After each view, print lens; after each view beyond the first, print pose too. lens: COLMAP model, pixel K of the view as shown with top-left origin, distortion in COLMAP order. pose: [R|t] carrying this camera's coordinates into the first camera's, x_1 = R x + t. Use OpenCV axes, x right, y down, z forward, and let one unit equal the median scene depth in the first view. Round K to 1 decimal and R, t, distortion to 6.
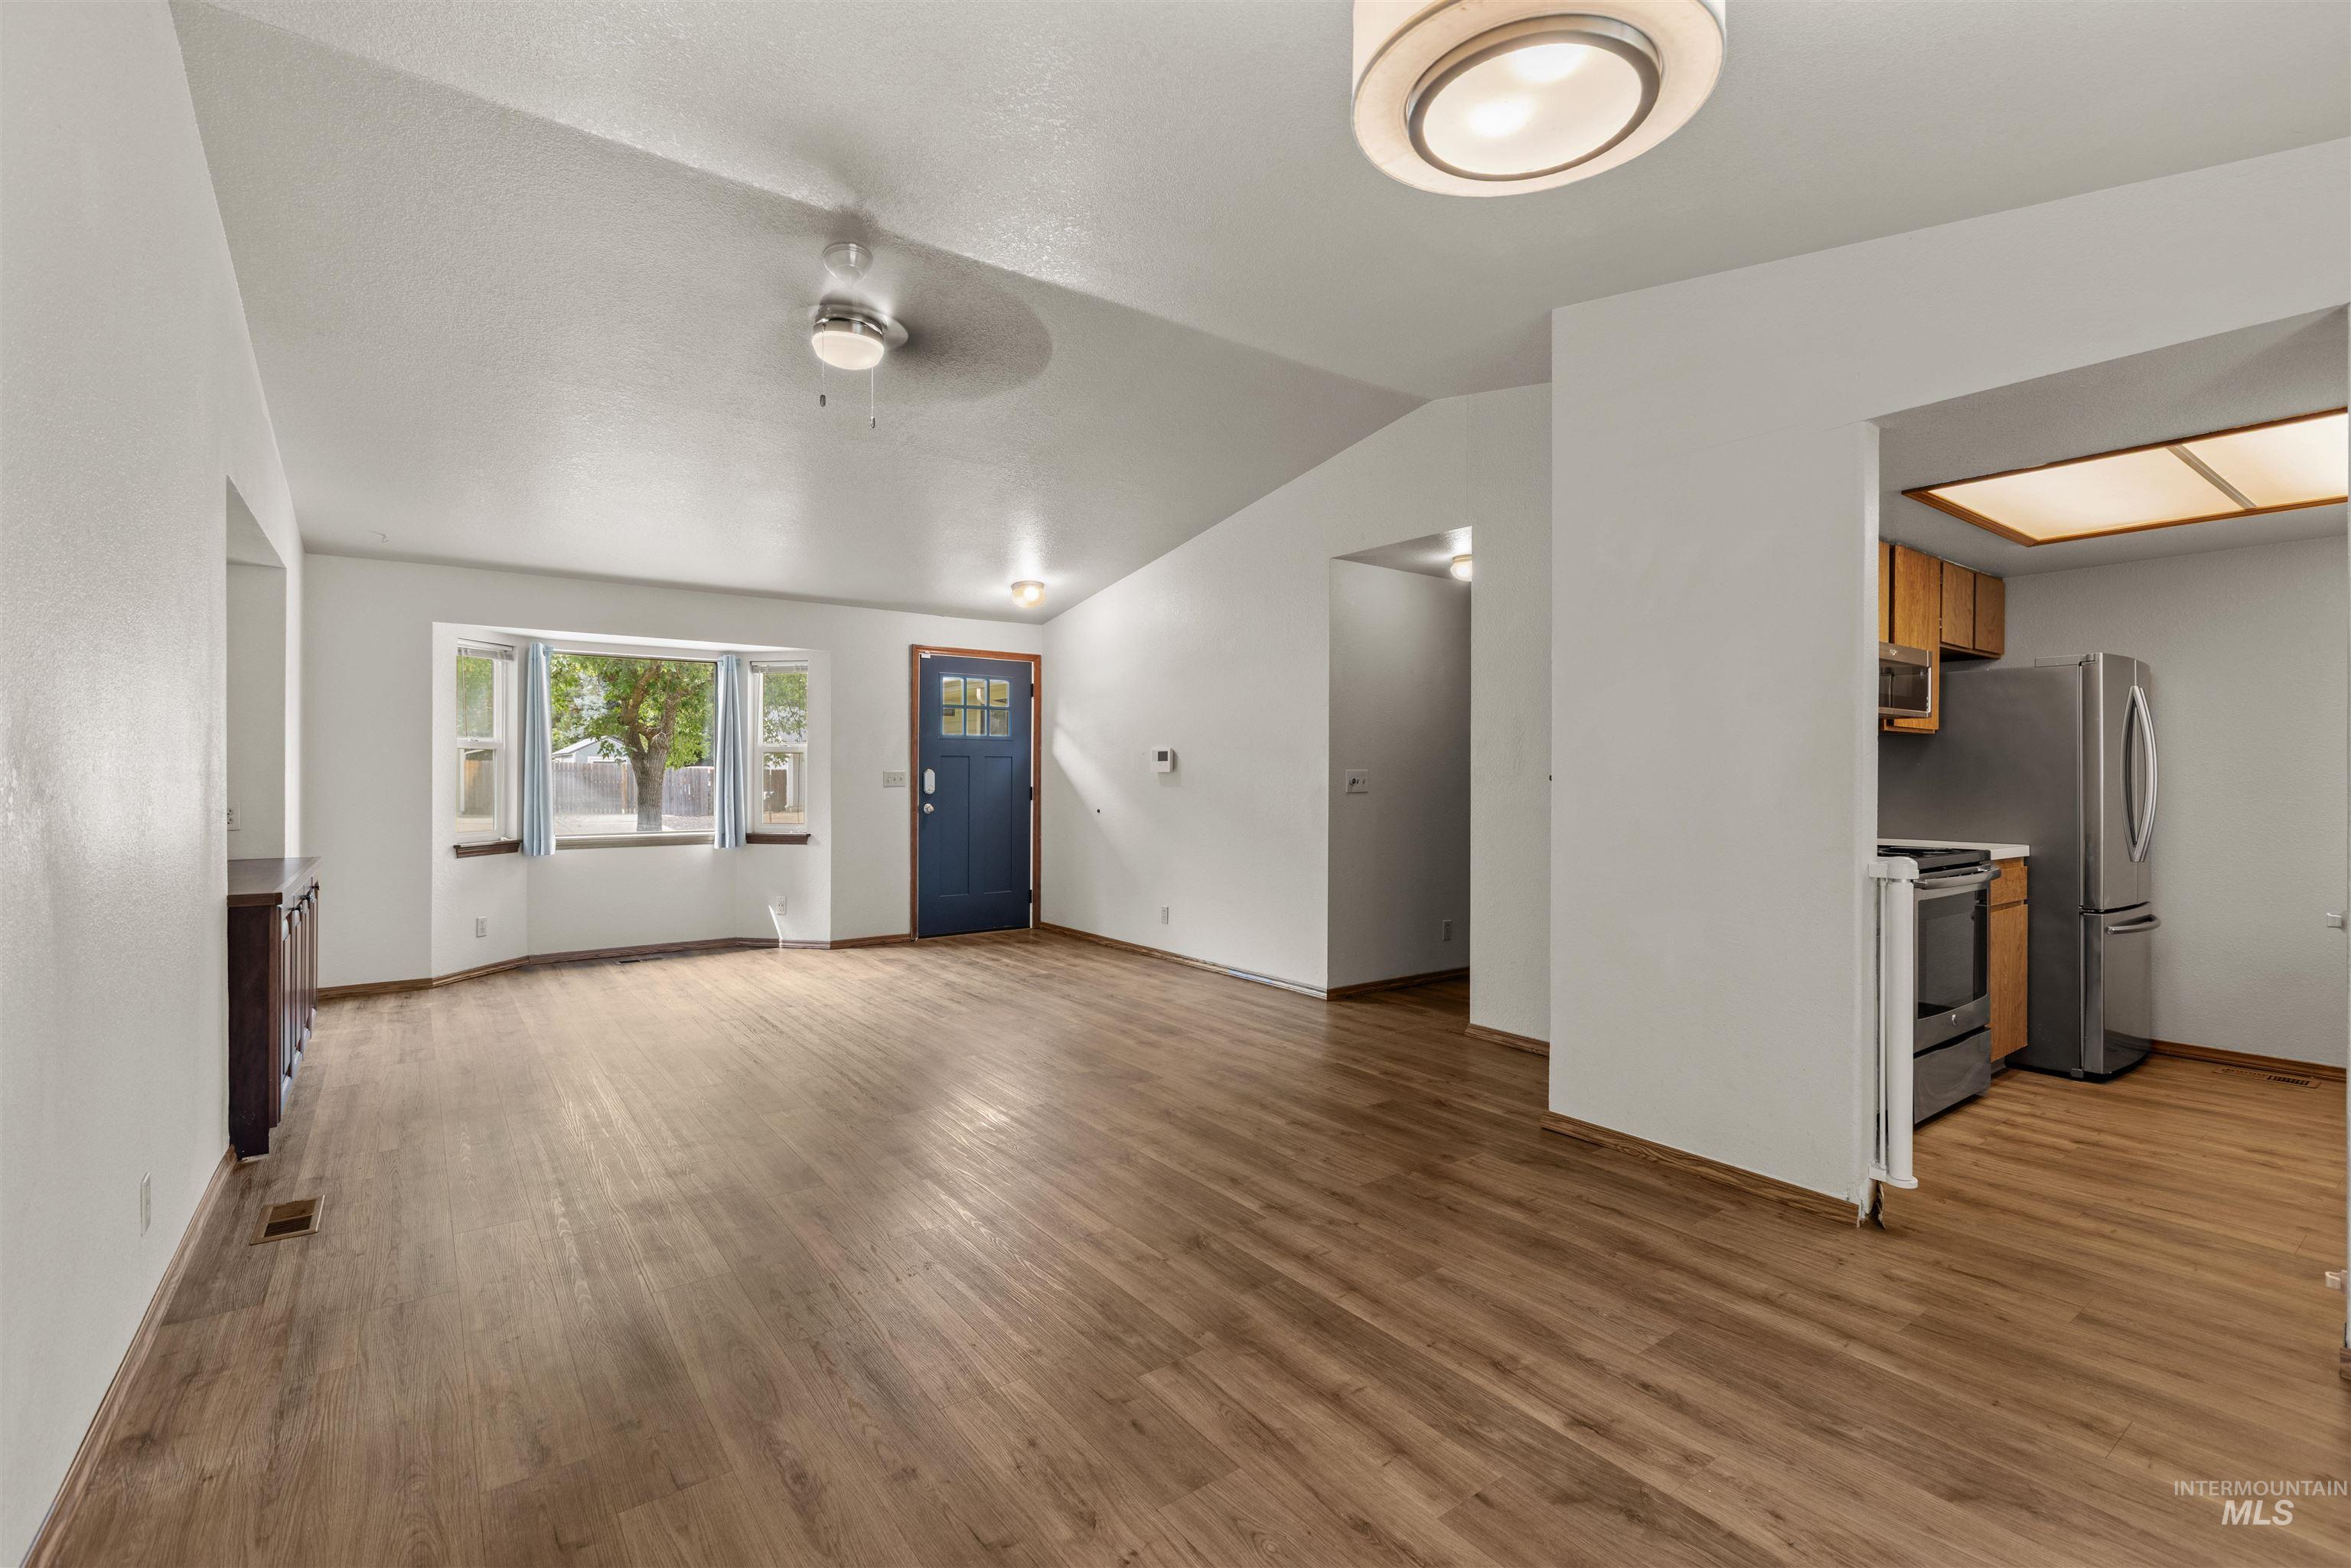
lens RADIAL K [[1049.1, 0, 1174.7], [0, 1049.1, 778.1], [0, 0, 1]] dist [-0.001648, 0.000253]
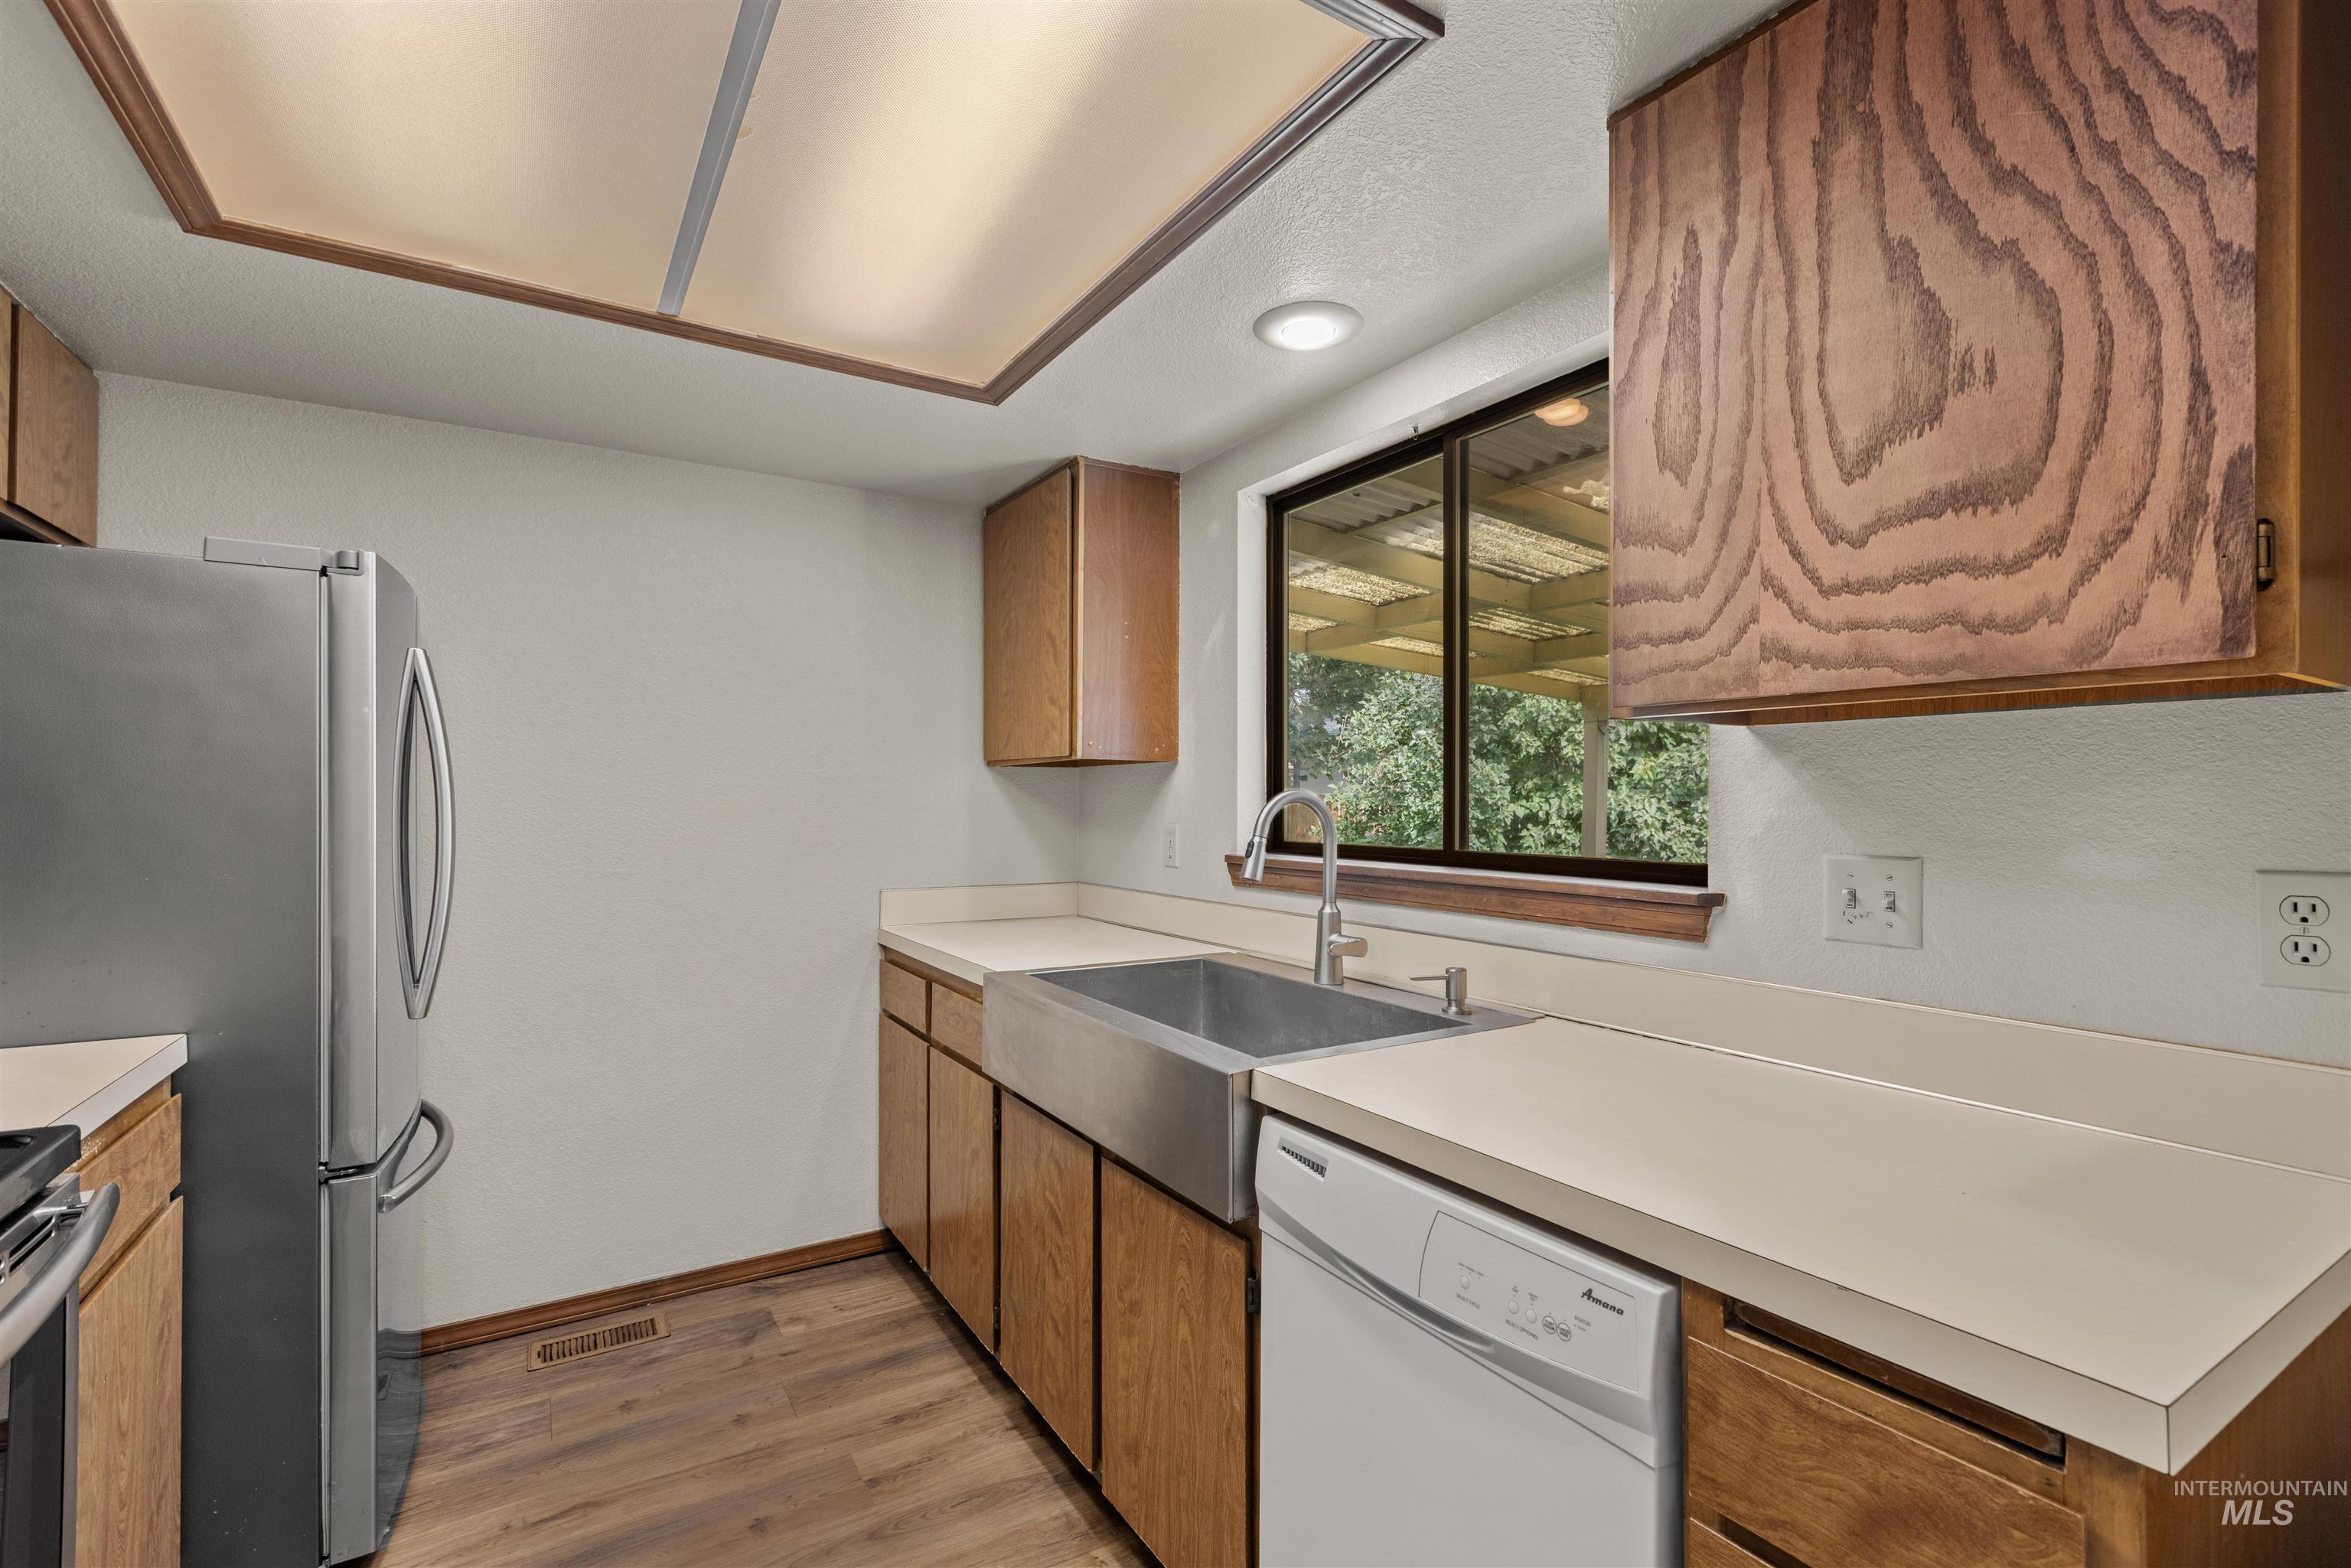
lens RADIAL K [[1047.1, 0, 1180.6], [0, 1047.1, 794.9], [0, 0, 1]] dist [0.003330, -0.001224]
pose [[0.076251, 0.002196, 0.997086, 0.302041], [-0.001509, 0.999997, -0.002087, -0.012799], [-0.997088, -0.001345, 0.076254, 0.397371]]
